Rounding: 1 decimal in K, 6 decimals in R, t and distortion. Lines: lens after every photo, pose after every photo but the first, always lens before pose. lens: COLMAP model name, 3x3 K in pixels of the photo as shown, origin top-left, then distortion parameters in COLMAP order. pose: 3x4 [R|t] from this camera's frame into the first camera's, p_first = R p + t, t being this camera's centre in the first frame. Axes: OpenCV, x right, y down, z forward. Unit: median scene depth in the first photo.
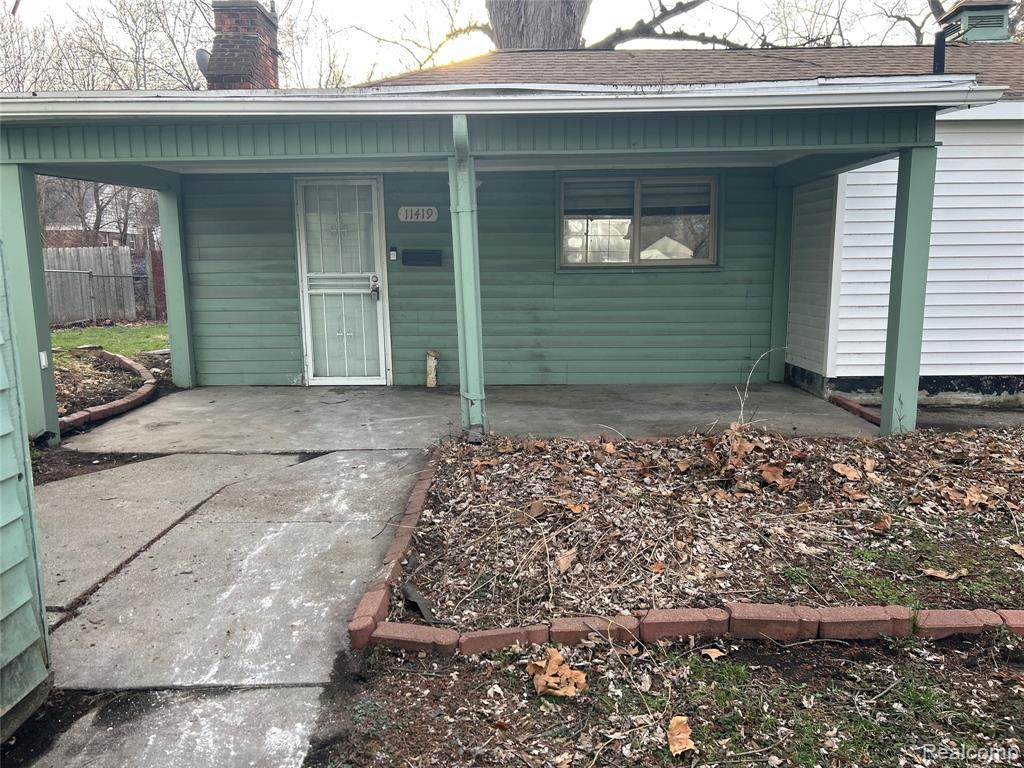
lens RADIAL K [[771.5, 0, 513.6], [0, 771.5, 383.1], [0, 0, 1]] dist [0.031815, -0.033877]
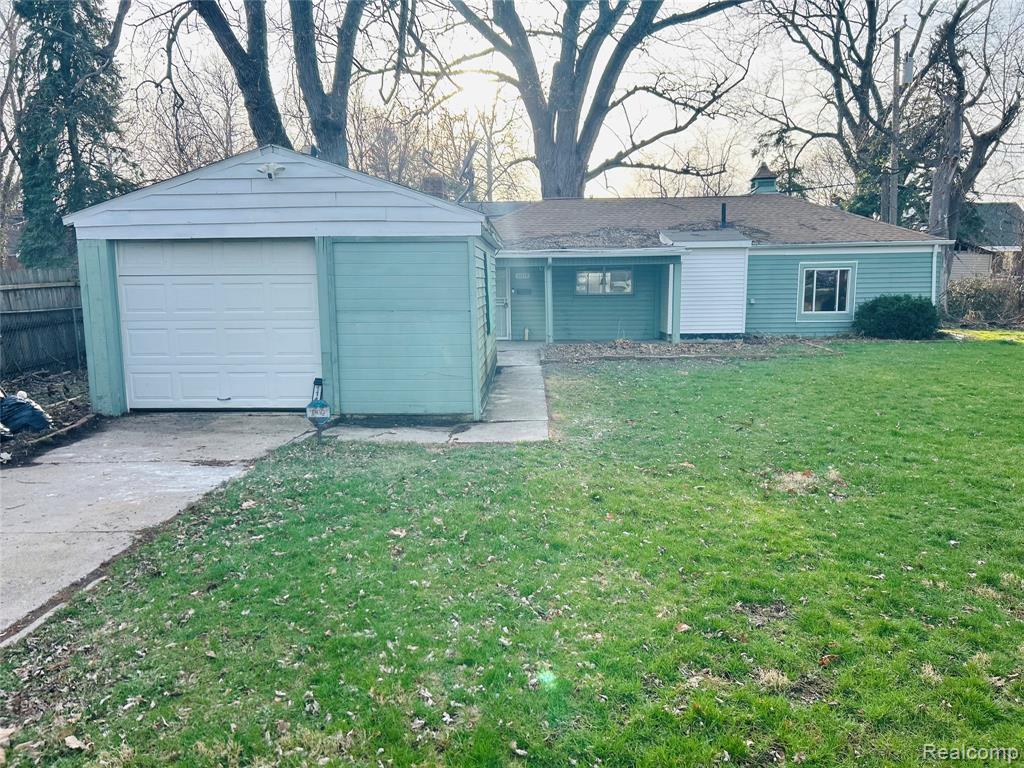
lens RADIAL K [[771.5, 0, 510.9], [0, 771.5, 384.2], [0, 0, 1]] dist [0.031815, -0.033877]
pose [[0.999839, 0.001323, -0.017882, -0.108106], [-0.001653, 0.999828, -0.018478, 0.193851], [0.017854, 0.018504, 0.999669, -1.557088]]
